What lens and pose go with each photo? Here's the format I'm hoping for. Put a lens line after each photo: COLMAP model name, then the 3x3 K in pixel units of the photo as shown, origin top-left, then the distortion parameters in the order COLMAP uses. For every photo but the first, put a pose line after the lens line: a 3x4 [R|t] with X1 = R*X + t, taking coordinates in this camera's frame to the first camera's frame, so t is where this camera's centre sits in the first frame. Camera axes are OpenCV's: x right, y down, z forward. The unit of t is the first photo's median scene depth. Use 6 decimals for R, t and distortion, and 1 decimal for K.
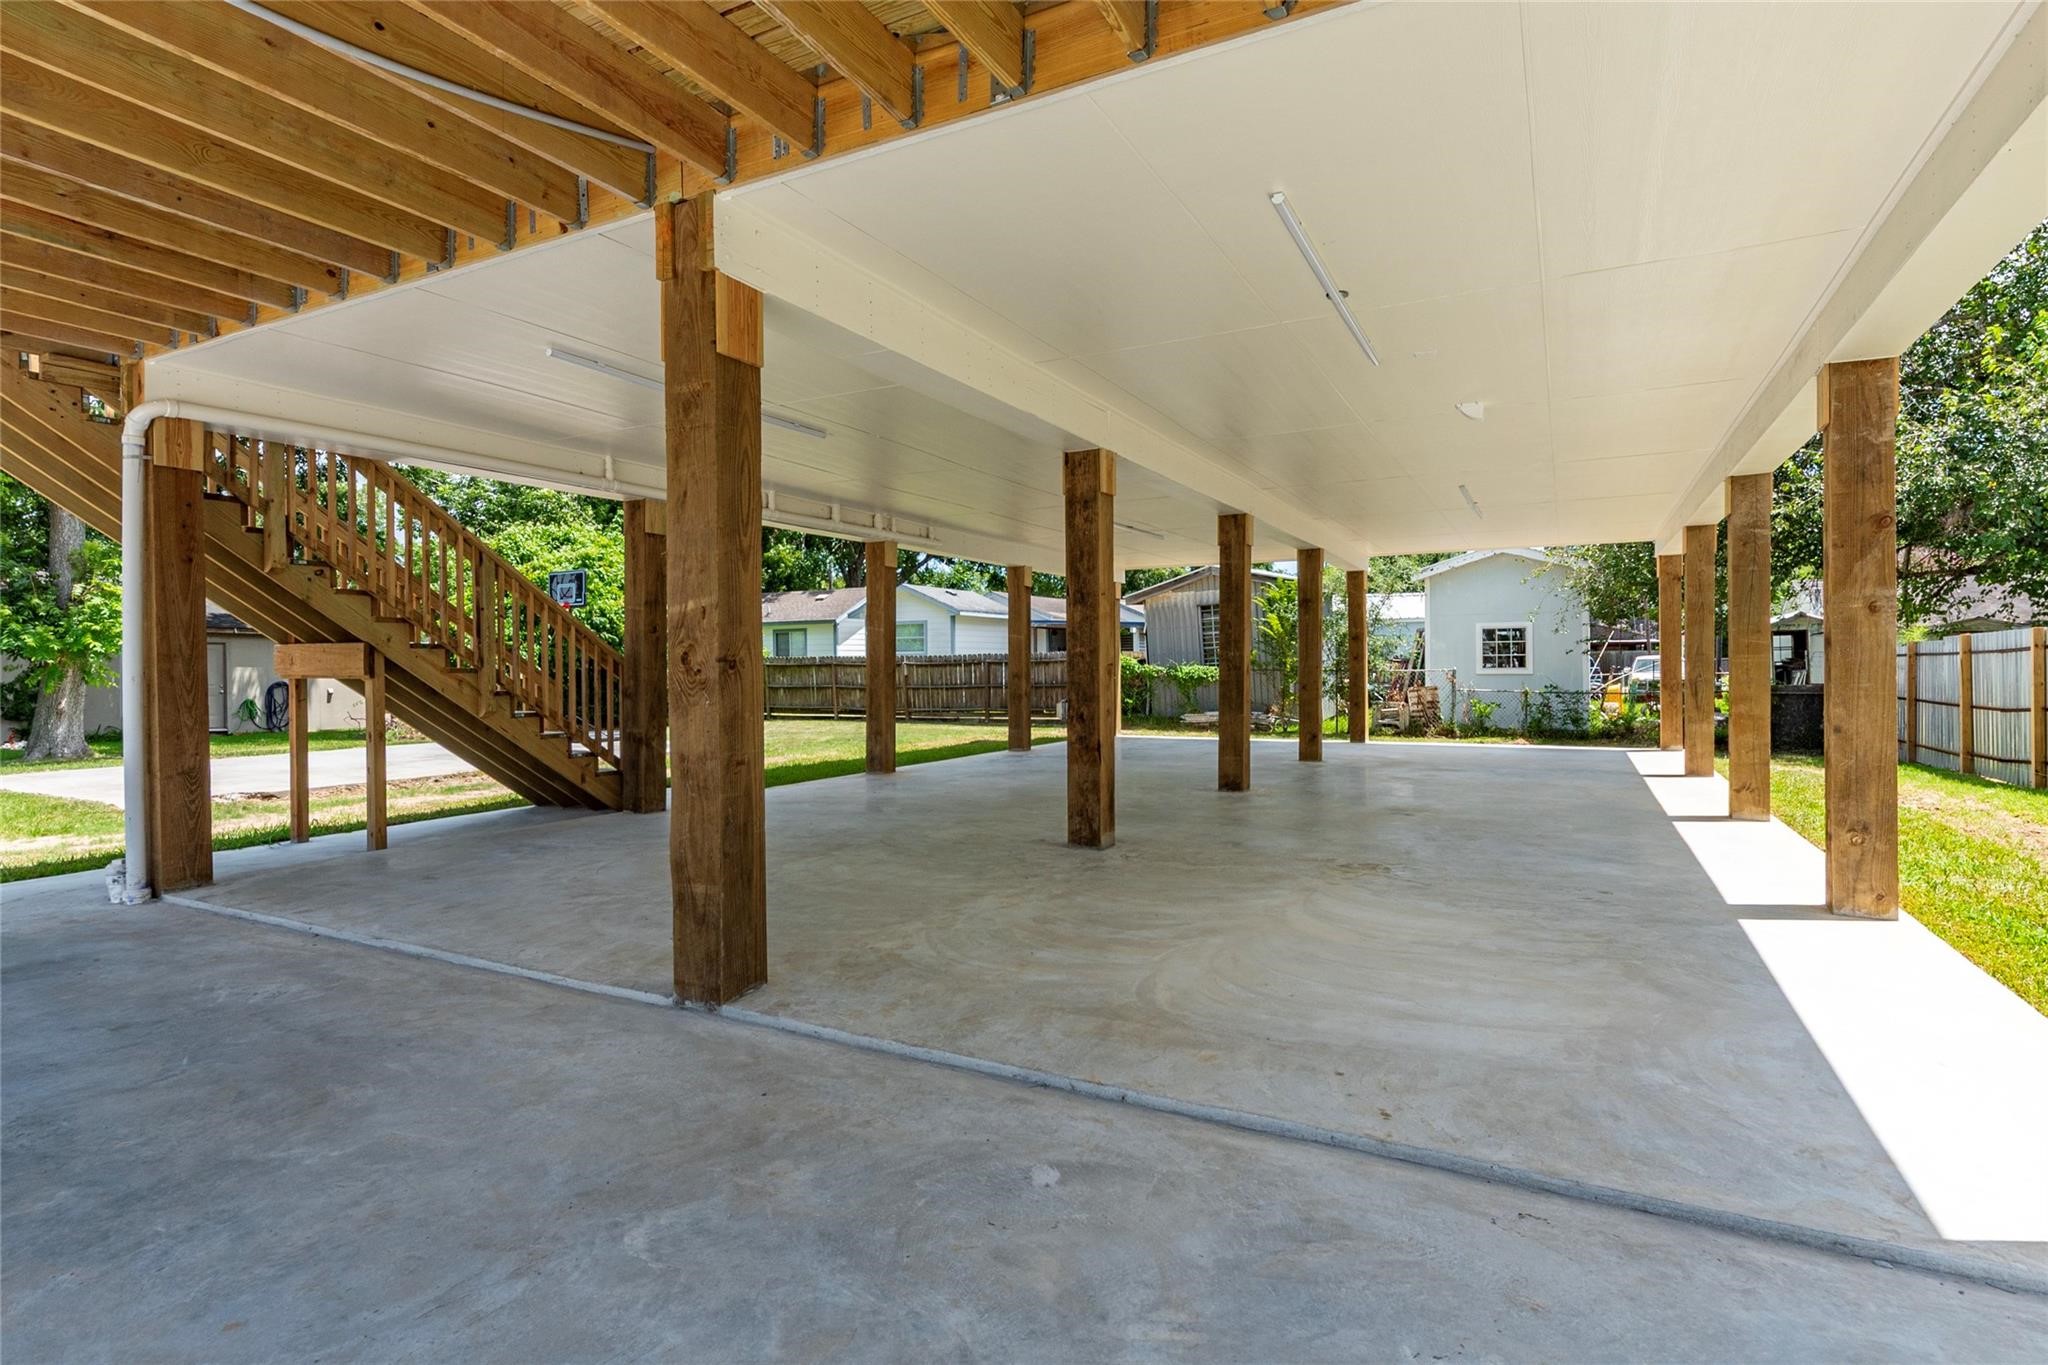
lens RADIAL K [[1029.0, 0, 1011.2], [0, 1029.0, 669.8], [0, 0, 1]] dist [-0.004250, -0.005360]
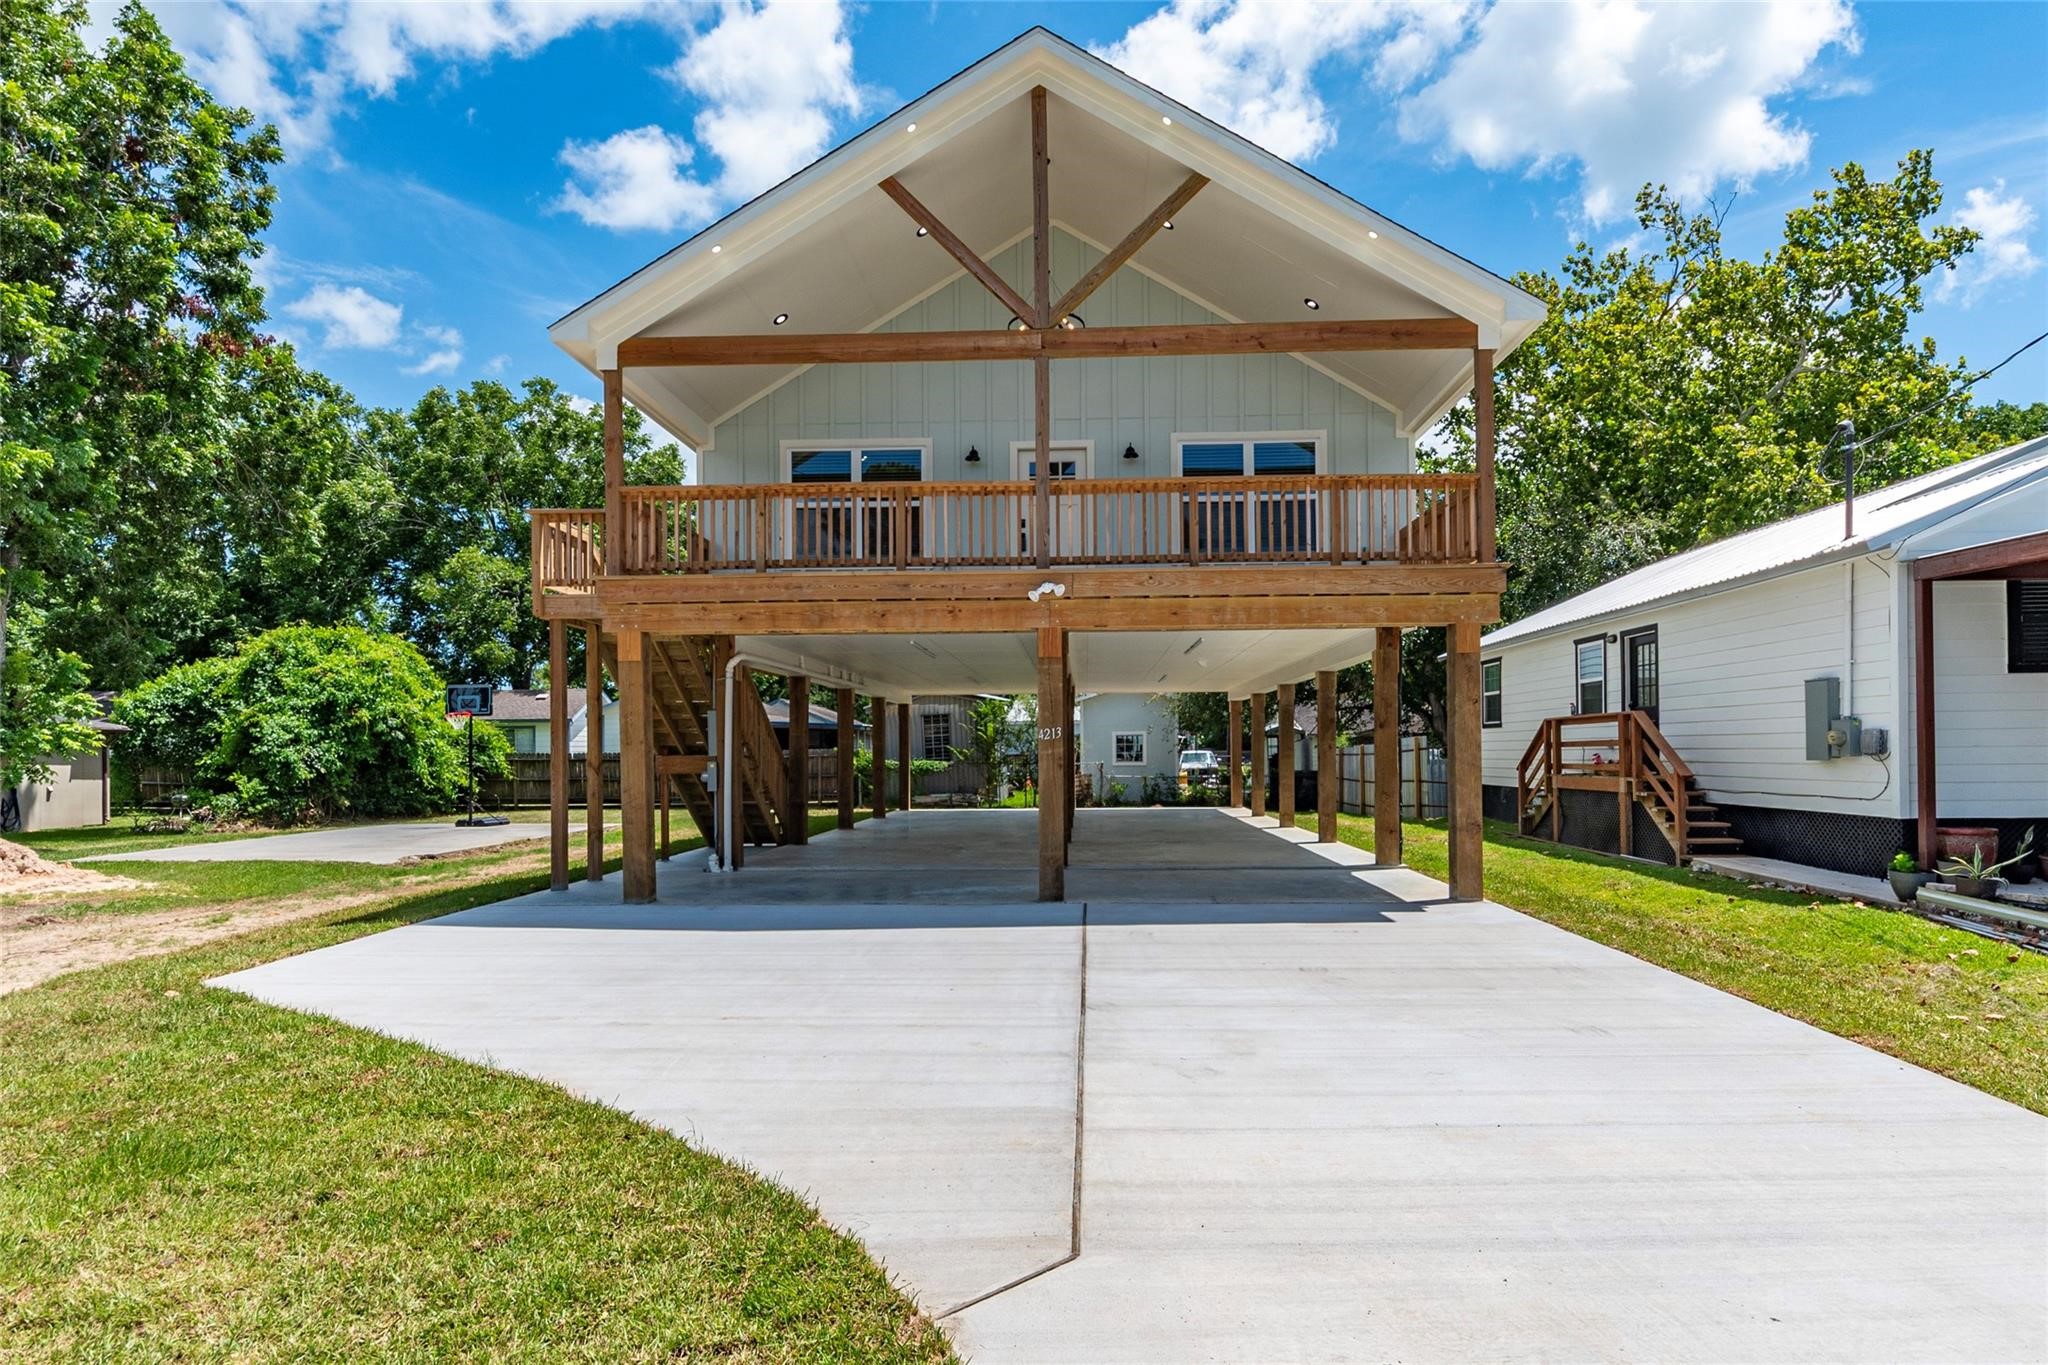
lens RADIAL K [[1029.0, 0, 1027.5], [0, 1029.0, 750.2], [0, 0, 1]] dist [-0.004250, -0.005360]
pose [[0.910445, 0.001217, 0.413629, -0.293088], [0.003293, 0.999943, -0.010190, -0.003868], [-0.413617, 0.010639, 0.910389, -0.333524]]
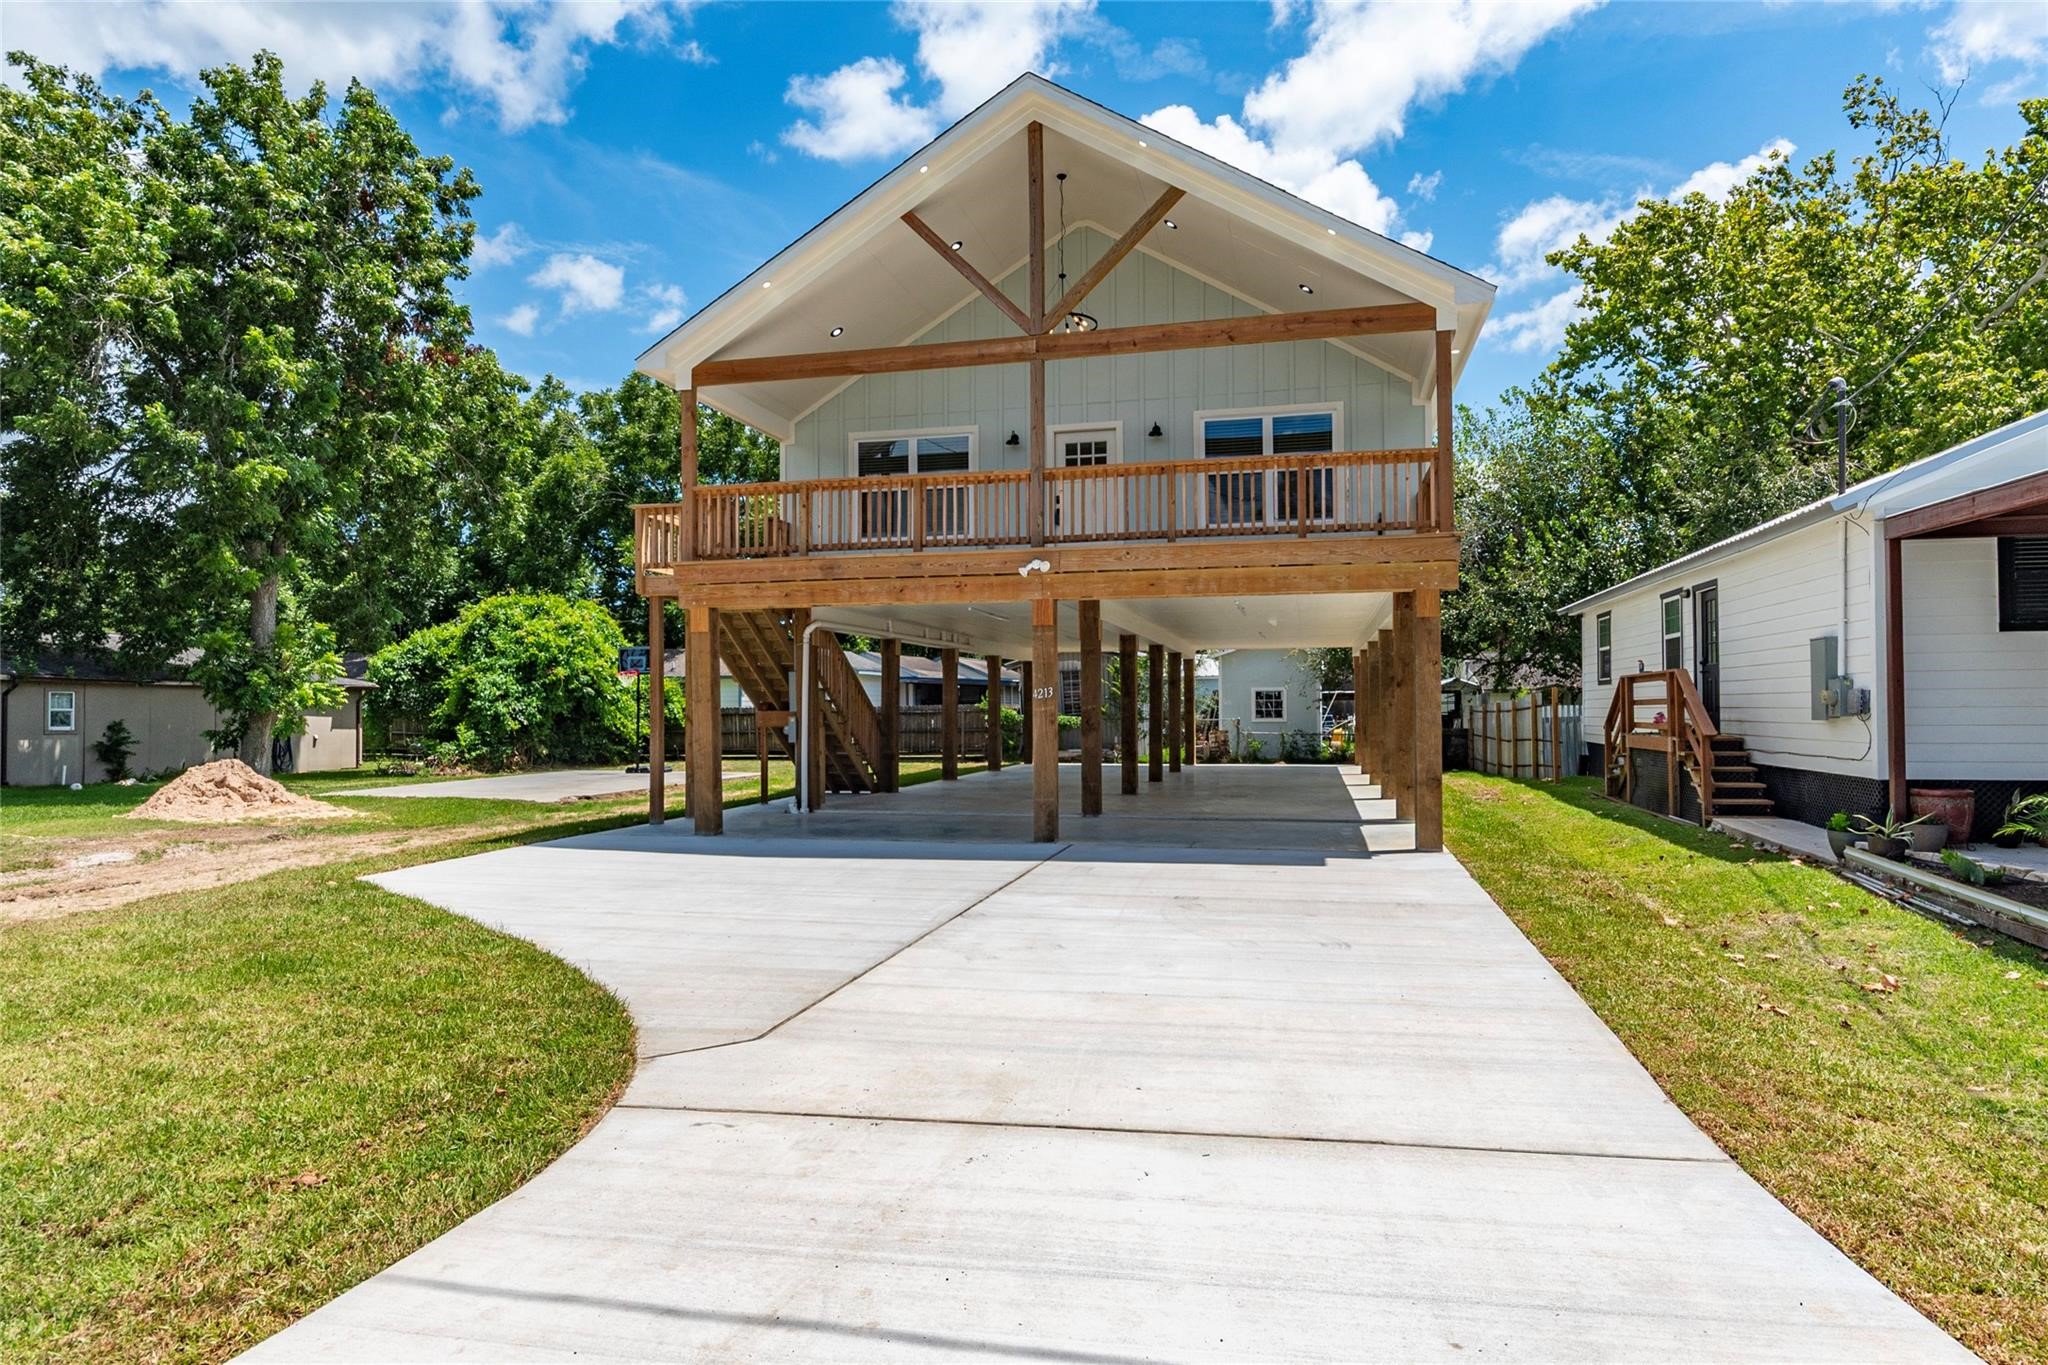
lens RADIAL K [[1067.0, 0, 1036.8], [0, 1067.0, 703.5], [0, 0, 1]] dist [-0.007587, -0.000069]
pose [[0.970048, 0.003976, 0.242880, -0.230781], [-0.001145, 0.999930, -0.011796, -0.004314], [-0.242910, 0.011165, 0.969985, -0.434892]]
